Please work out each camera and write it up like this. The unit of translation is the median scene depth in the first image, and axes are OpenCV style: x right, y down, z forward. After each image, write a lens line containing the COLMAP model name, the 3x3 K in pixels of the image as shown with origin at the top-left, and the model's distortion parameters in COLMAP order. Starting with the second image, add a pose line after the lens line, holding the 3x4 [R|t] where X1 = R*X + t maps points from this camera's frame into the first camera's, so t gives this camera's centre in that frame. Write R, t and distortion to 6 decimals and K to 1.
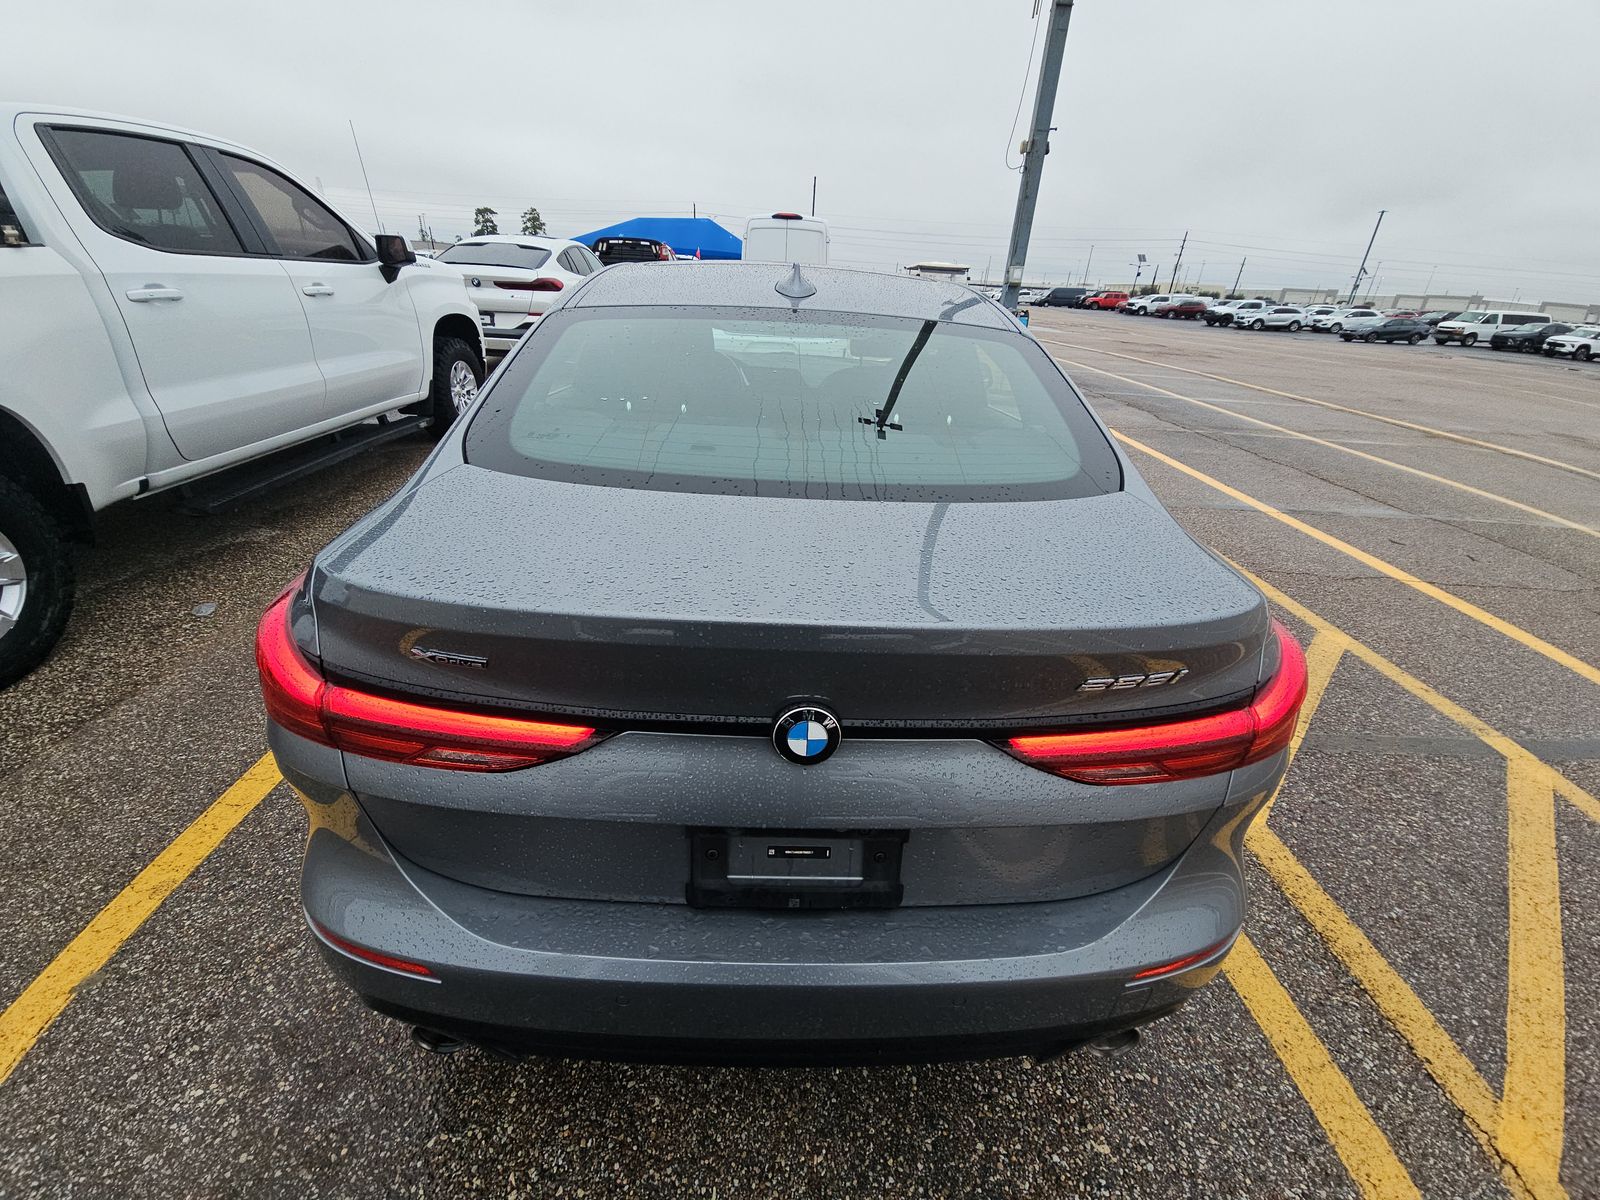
lens RADIAL K [[648.0, 0, 808.0], [0, 648.0, 608.8], [0, 0, 1]] dist [-0.001447, -0.003127]
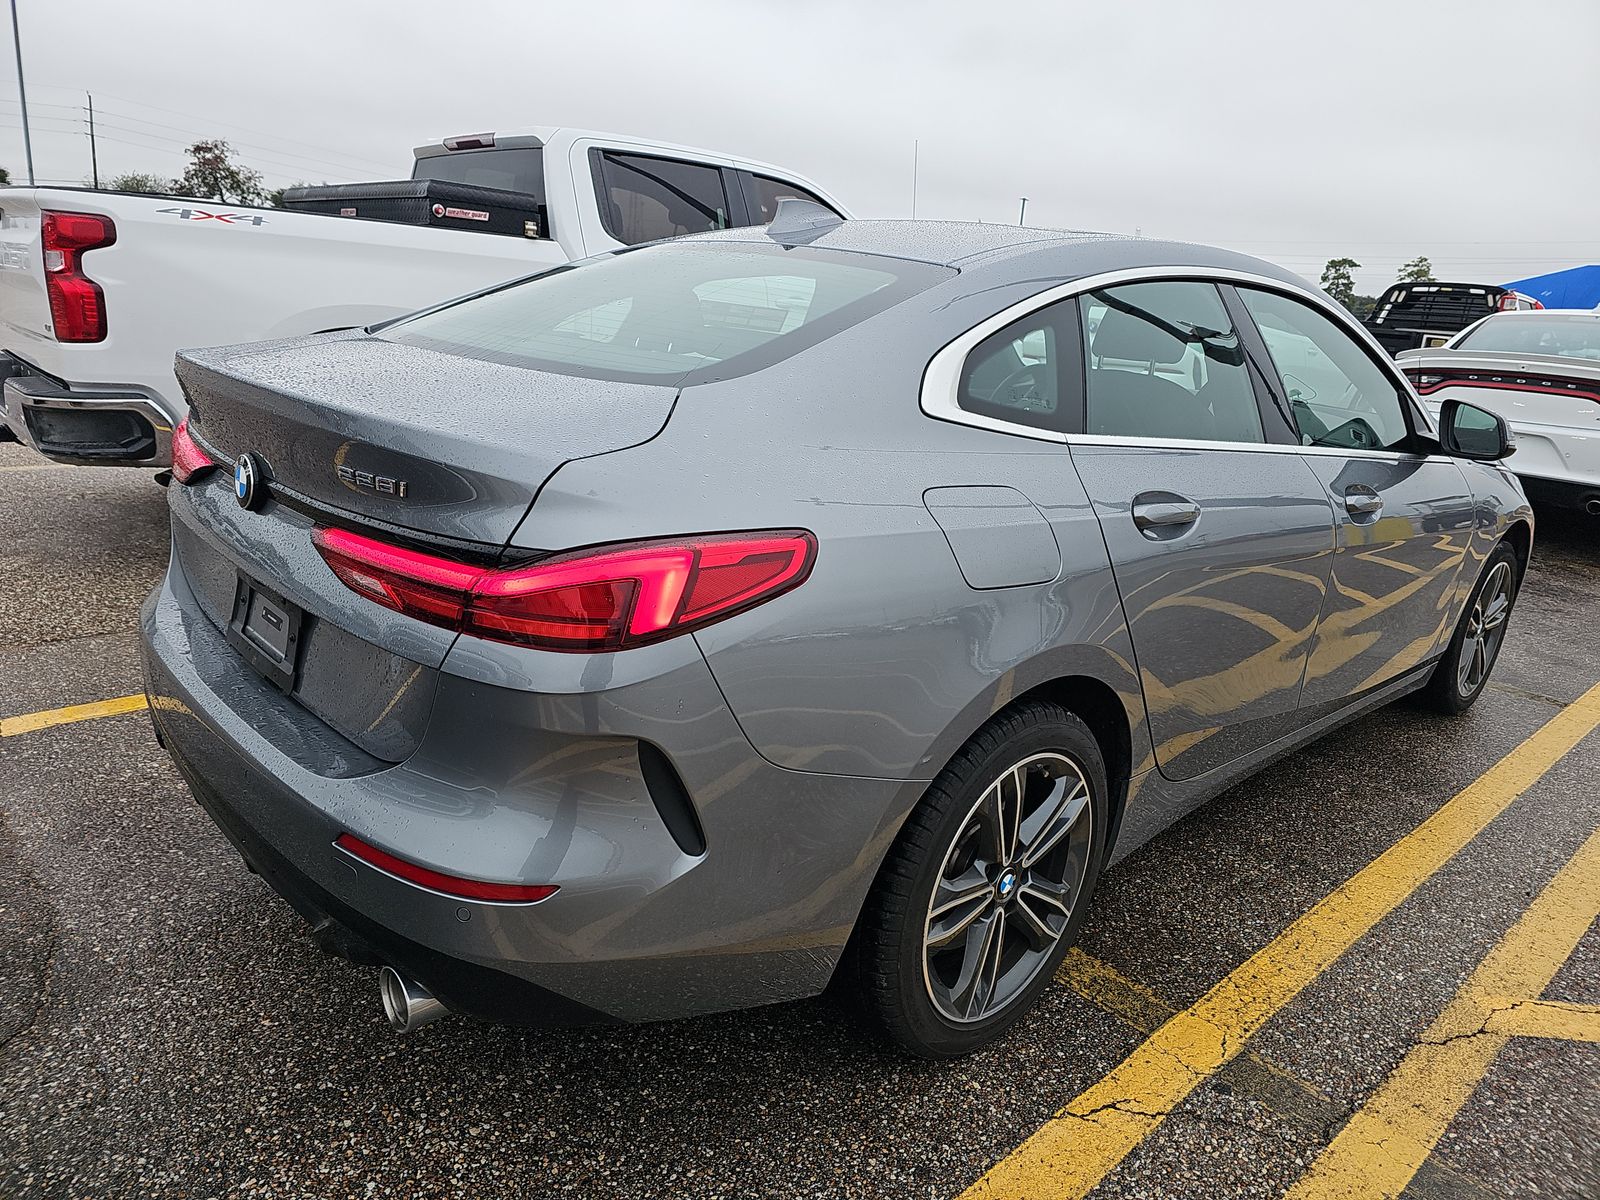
lens RADIAL K [[1064.6, 0, 793.1], [0, 1064.6, 639.4], [0, 0, 1]] dist [0.029071, -0.038341]
pose [[0.656835, 0.229450, -0.718276, 1.424291], [-0.377347, 0.924739, -0.049666, 0.120975], [0.652822, 0.303662, 0.693983, 0.239399]]
